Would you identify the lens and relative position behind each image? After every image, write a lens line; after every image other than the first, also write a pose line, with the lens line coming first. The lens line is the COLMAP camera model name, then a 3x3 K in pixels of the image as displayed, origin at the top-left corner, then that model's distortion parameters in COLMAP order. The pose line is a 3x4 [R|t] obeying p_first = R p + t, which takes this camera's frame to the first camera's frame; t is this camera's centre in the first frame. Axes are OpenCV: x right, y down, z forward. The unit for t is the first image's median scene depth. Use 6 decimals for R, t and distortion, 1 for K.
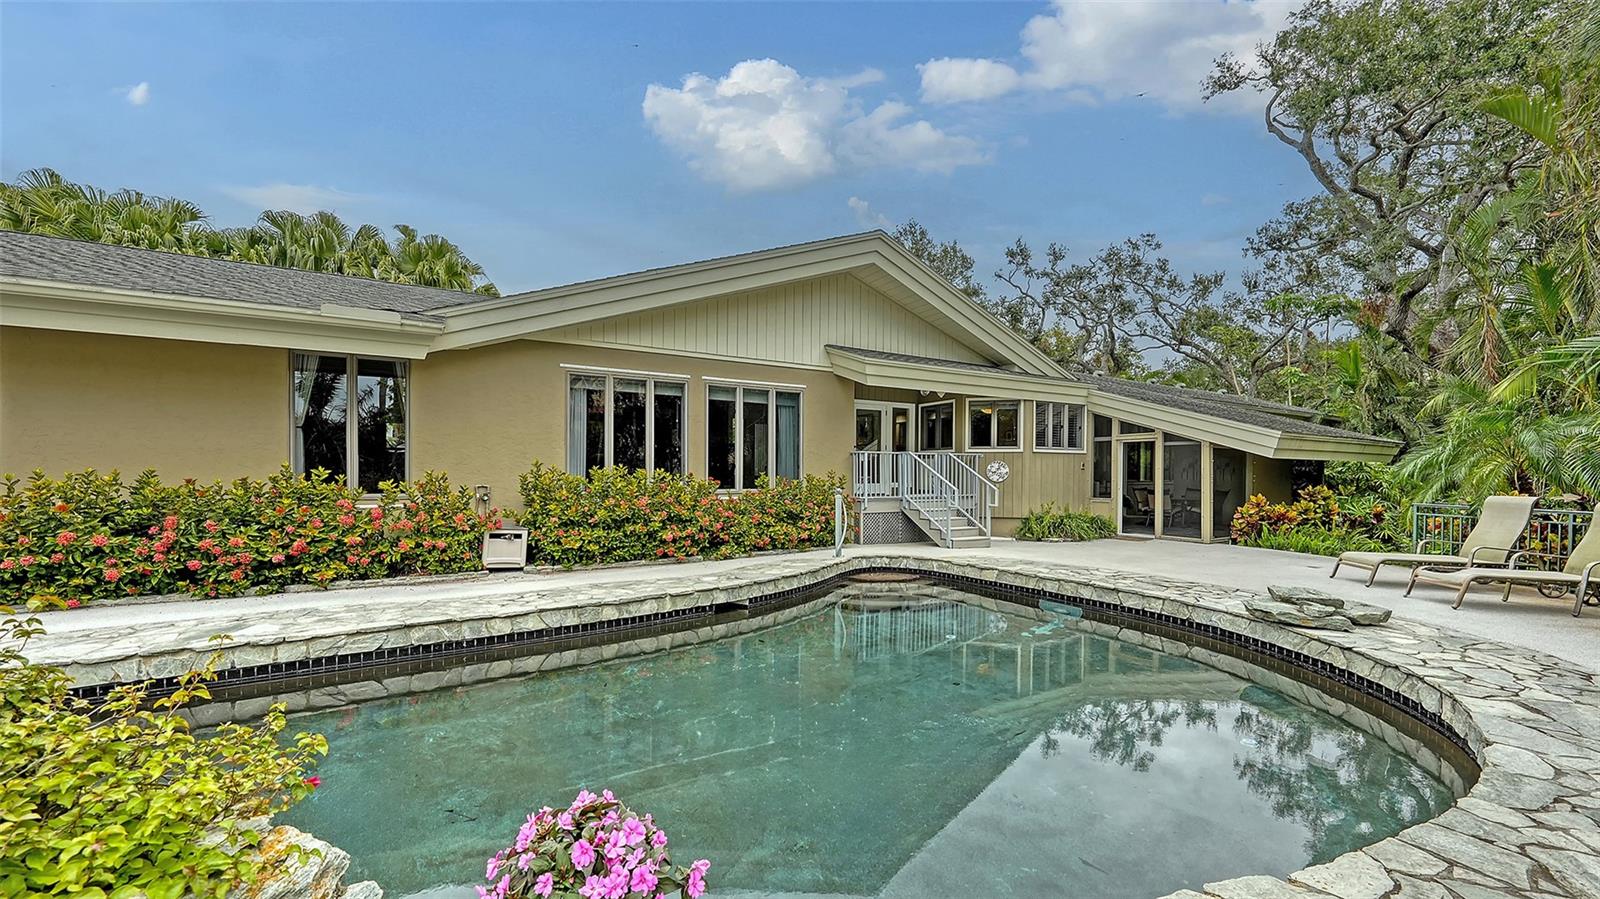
lens RADIAL K [[588.9, 0, 808.8], [0, 588.9, 473.2], [0, 0, 1]] dist [-0.000538, 0.000019]
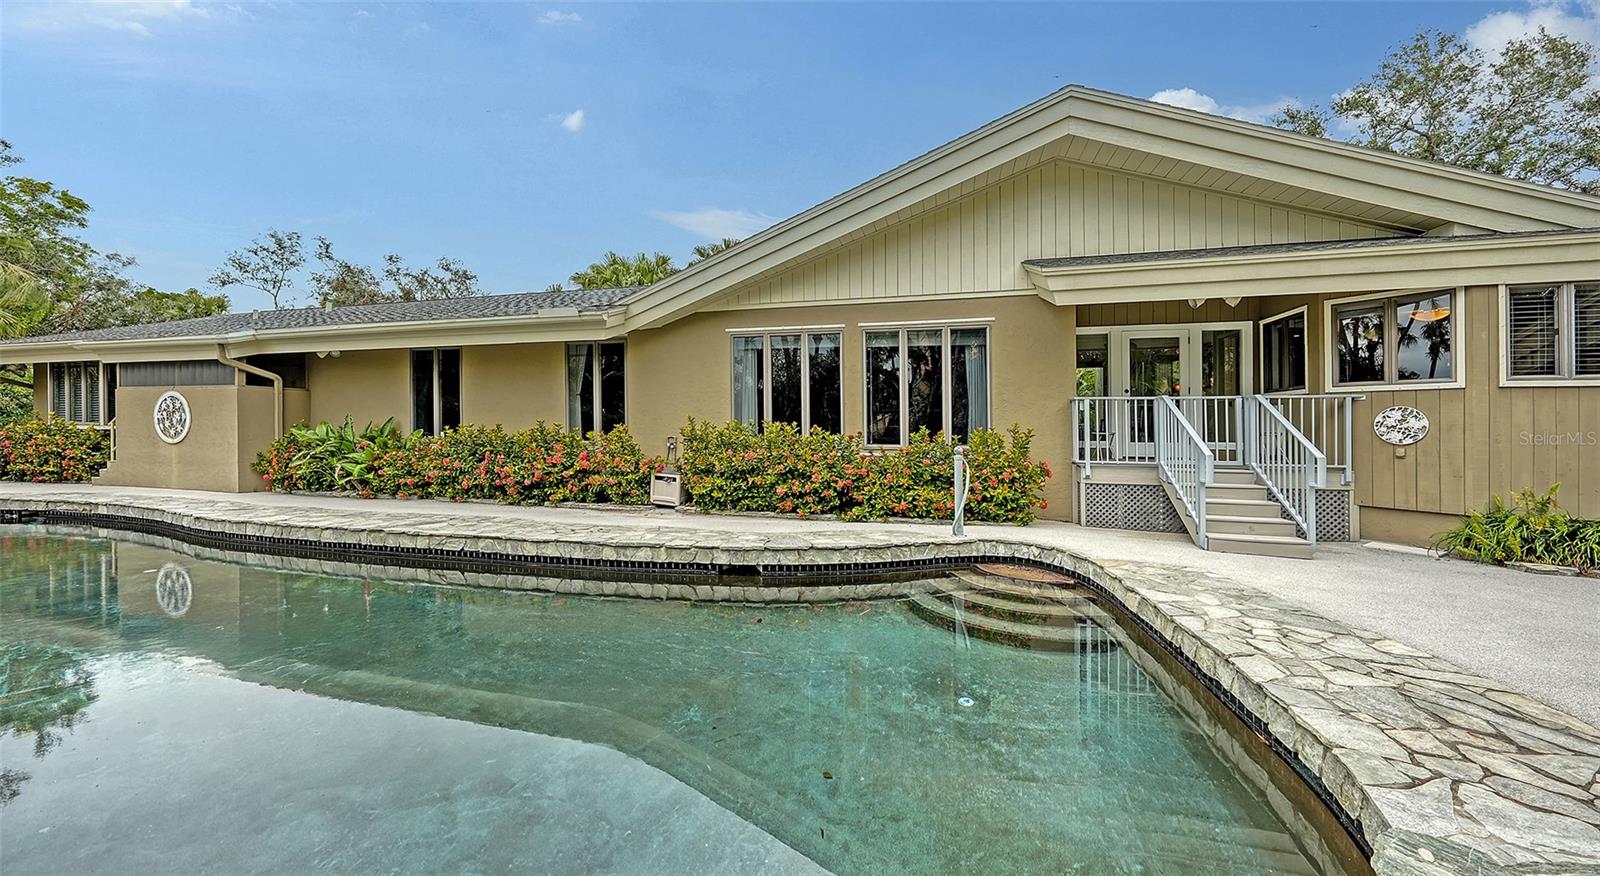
lens RADIAL K [[563.9, 0, 800.0], [0, 563.9, 438.0], [0, 0, 1]] dist [-0.001668, -0.000152]
pose [[0.703525, 0.016678, -0.710474, 0.398928], [-0.002783, 0.999782, 0.020714, -0.001169], [0.710665, -0.012596, 0.703418, 0.310300]]
